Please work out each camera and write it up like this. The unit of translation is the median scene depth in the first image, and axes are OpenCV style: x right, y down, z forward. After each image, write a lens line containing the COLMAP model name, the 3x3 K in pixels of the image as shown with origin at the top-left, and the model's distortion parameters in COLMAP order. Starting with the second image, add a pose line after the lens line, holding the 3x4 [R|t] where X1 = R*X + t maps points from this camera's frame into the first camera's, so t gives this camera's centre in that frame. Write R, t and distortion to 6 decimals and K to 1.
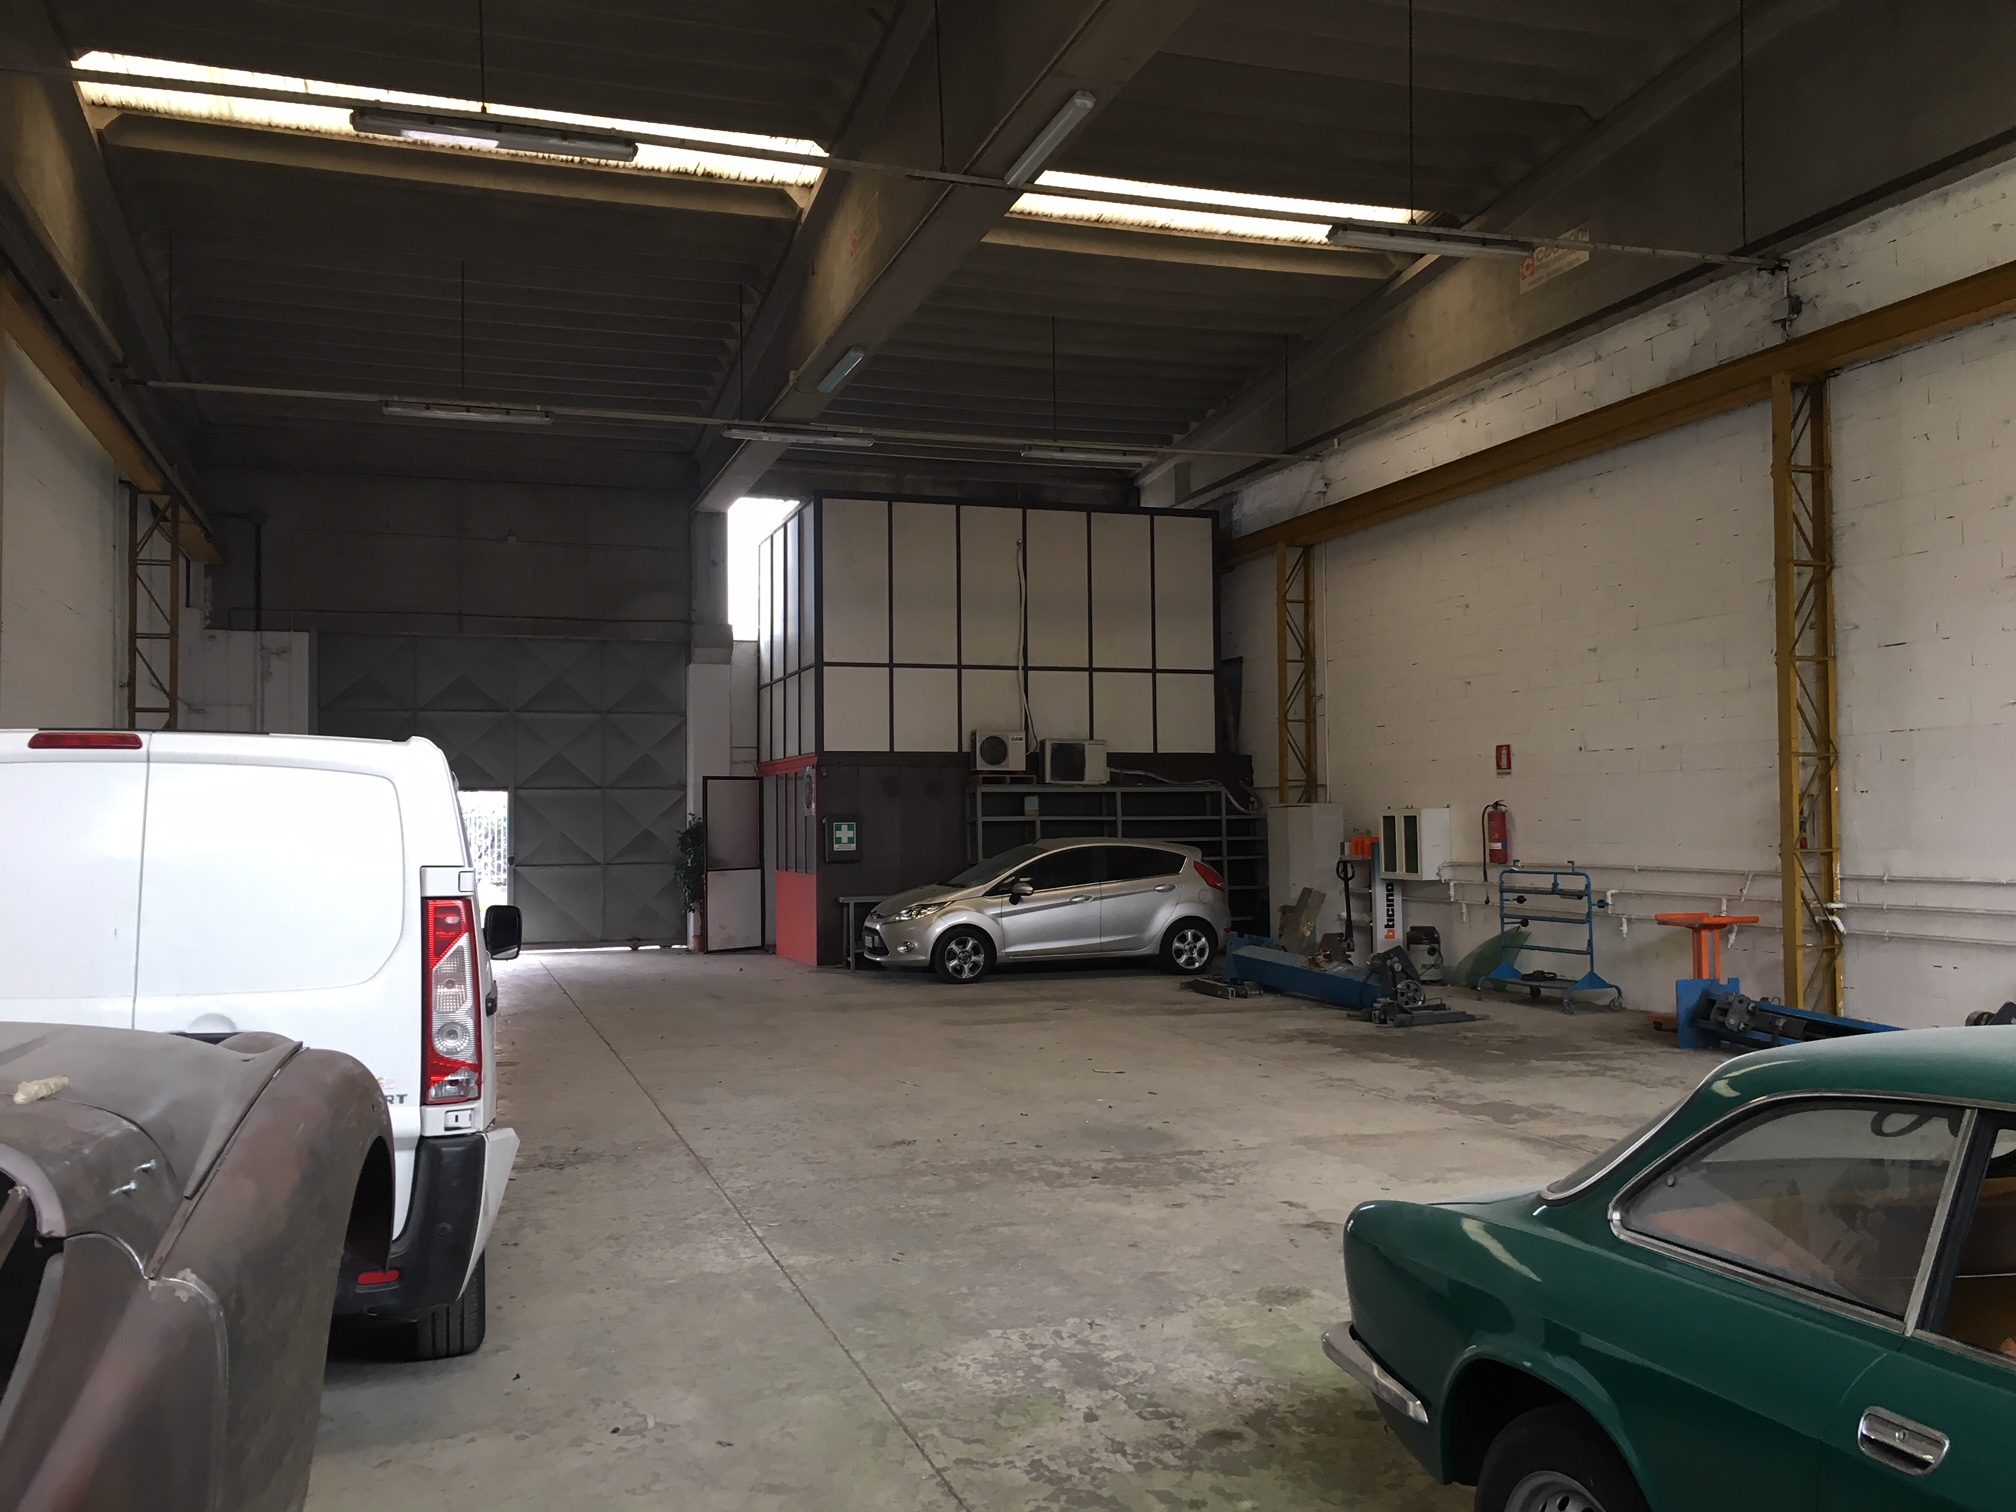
lens RADIAL K [[1650.7, 0, 1058.6], [0, 1650.7, 761.5], [0, 0, 1]] dist [0.055281, -0.047150]
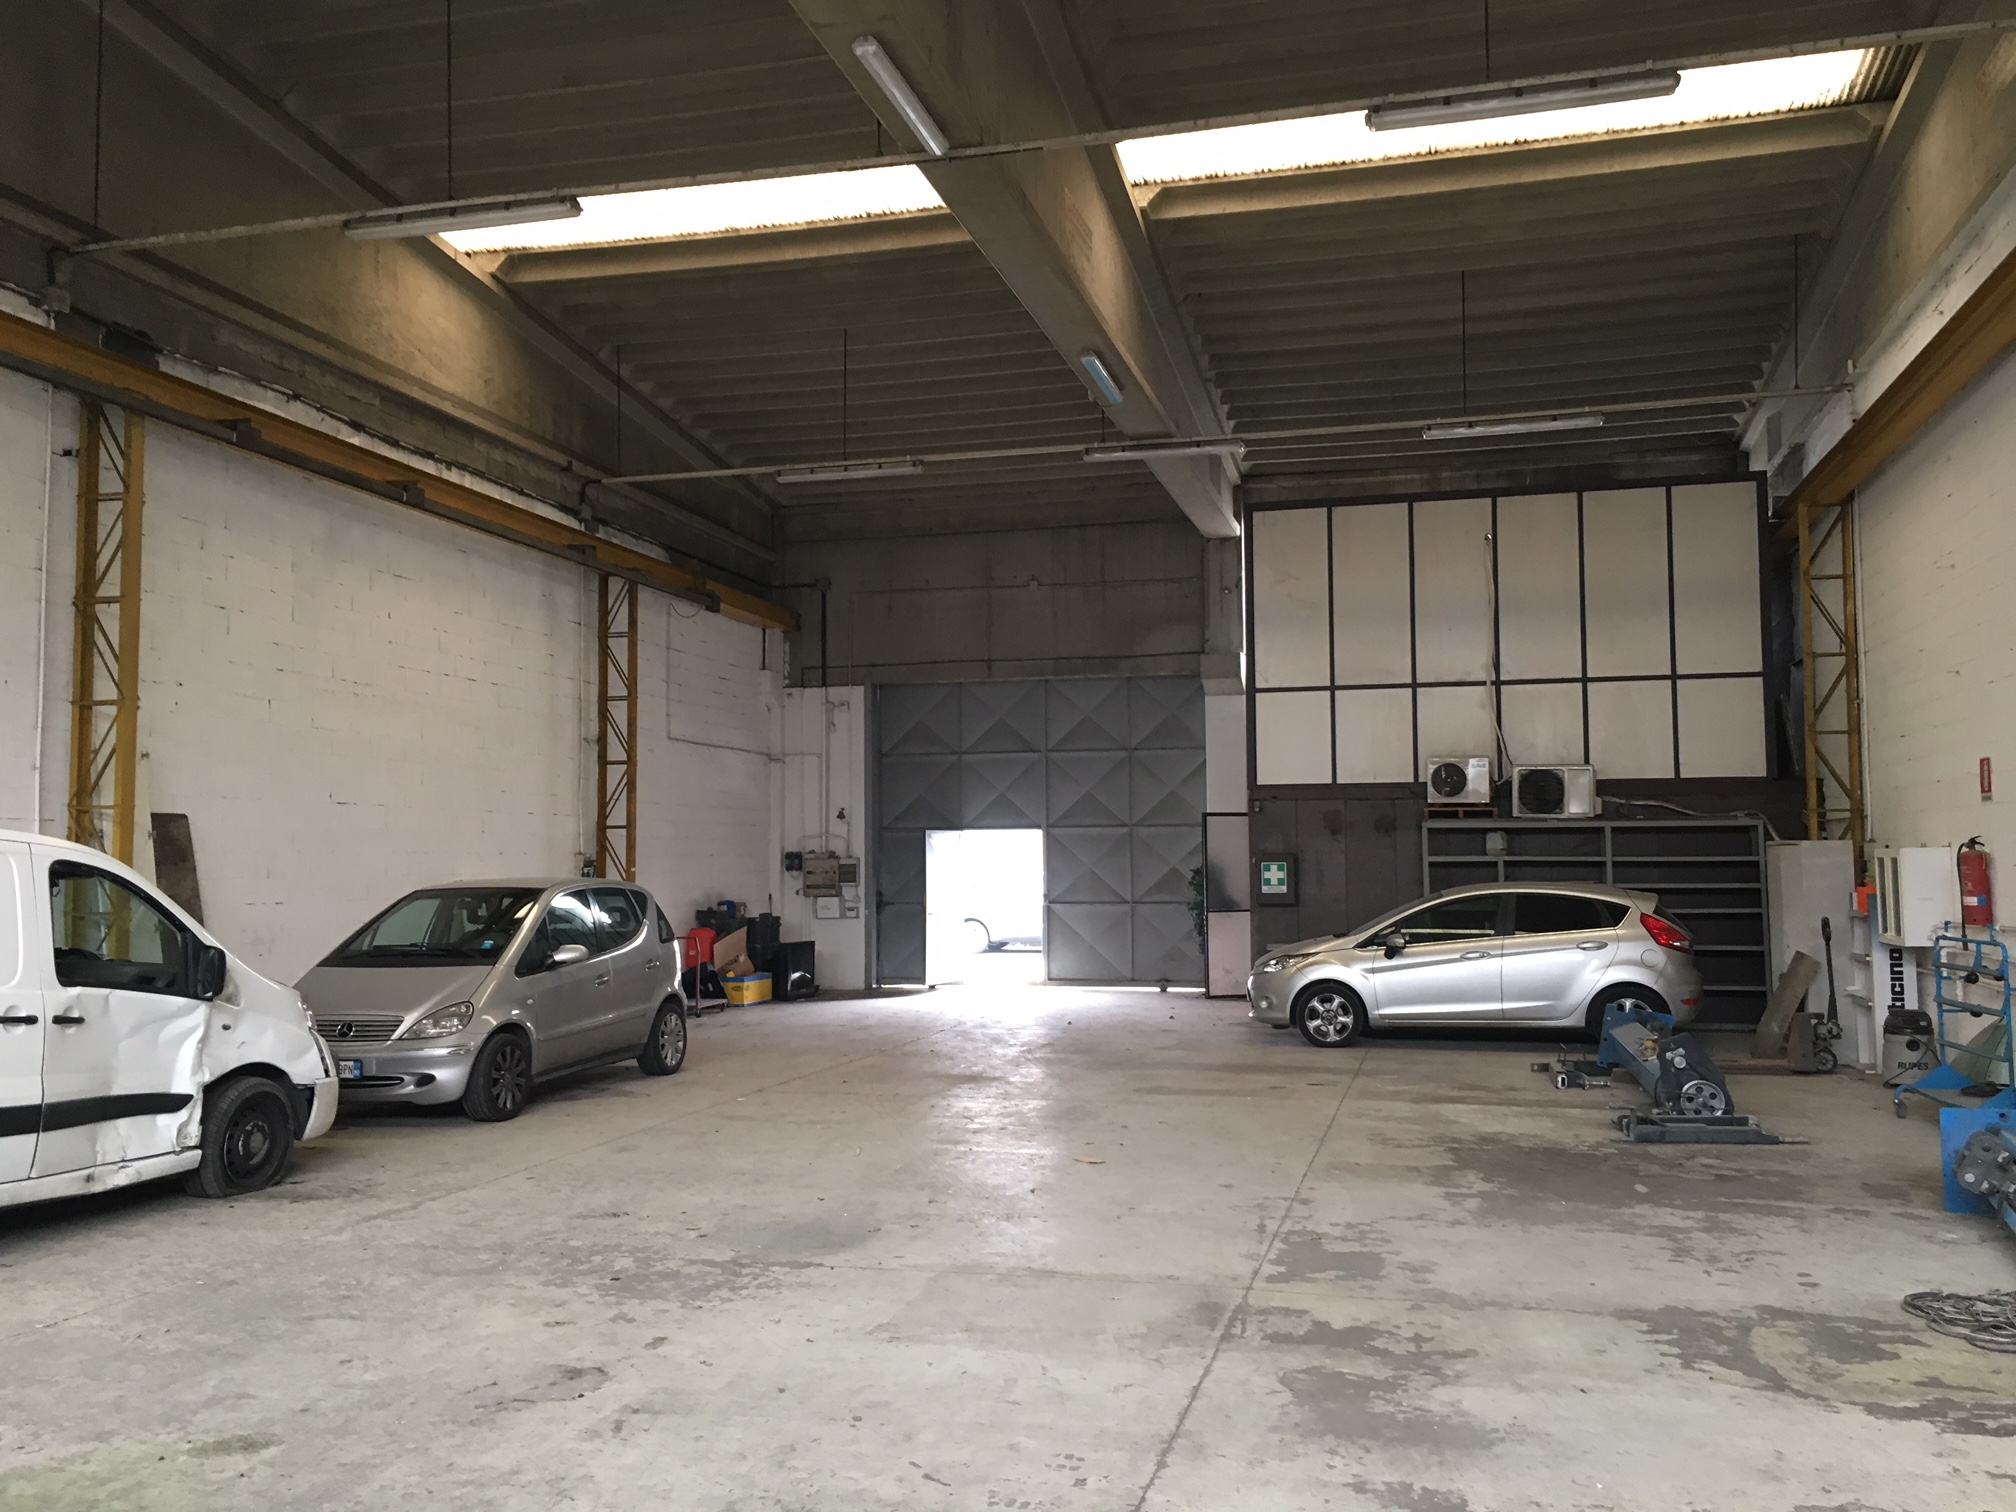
lens RADIAL K [[1690.9, 0, 1008.0], [0, 1690.9, 756.0], [0, 0, 1]] dist [0.082060, -0.099387]
pose [[0.843713, -0.030254, -0.535941, 0.248039], [0.017973, 0.999443, -0.028126, 0.001796], [0.536494, 0.014098, 0.843787, 0.125865]]
